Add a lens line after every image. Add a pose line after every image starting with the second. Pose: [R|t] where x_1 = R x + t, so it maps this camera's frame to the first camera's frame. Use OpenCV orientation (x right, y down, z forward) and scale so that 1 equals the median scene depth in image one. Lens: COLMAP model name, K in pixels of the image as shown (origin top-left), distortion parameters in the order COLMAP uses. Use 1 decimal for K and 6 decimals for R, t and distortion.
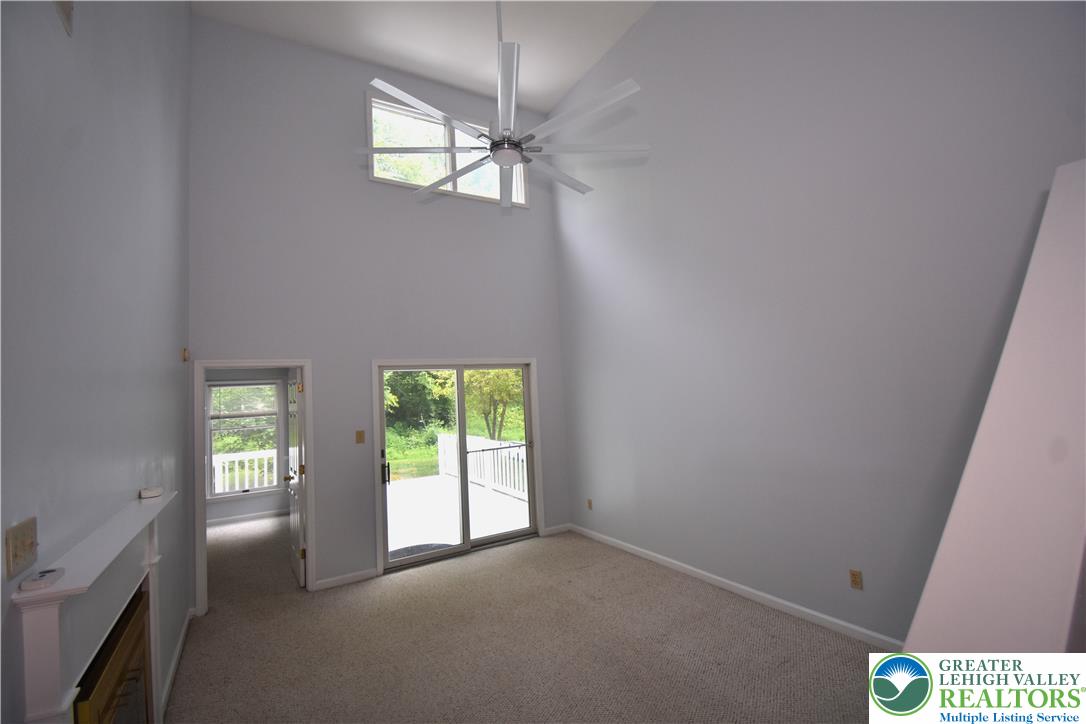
lens RADIAL K [[485.9, 0, 549.9], [0, 485.9, 360.4], [0, 0, 1]] dist [0.001590, -0.014587]
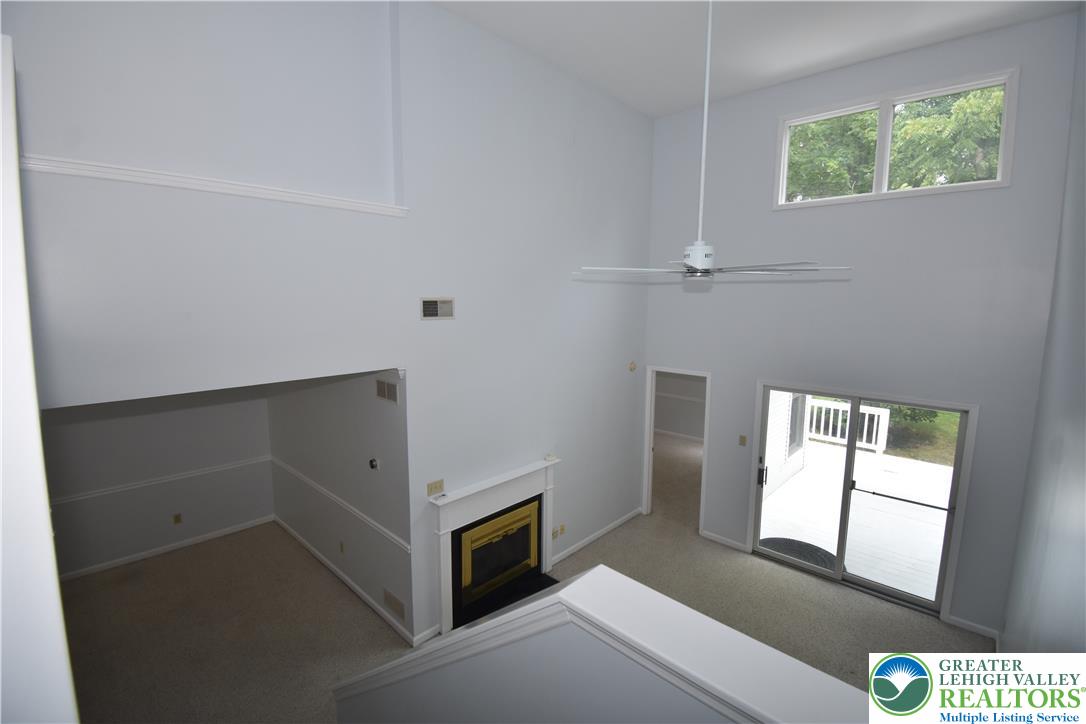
lens RADIAL K [[489.7, 0, 543.2], [0, 489.7, 359.6], [0, 0, 1]] dist [0.002243, -0.017644]
pose [[0.246293, 0.182666, -0.951826, 0.550590], [0.043331, 0.979021, 0.199097, -0.274462], [0.968226, -0.090280, 0.233211, 0.228290]]
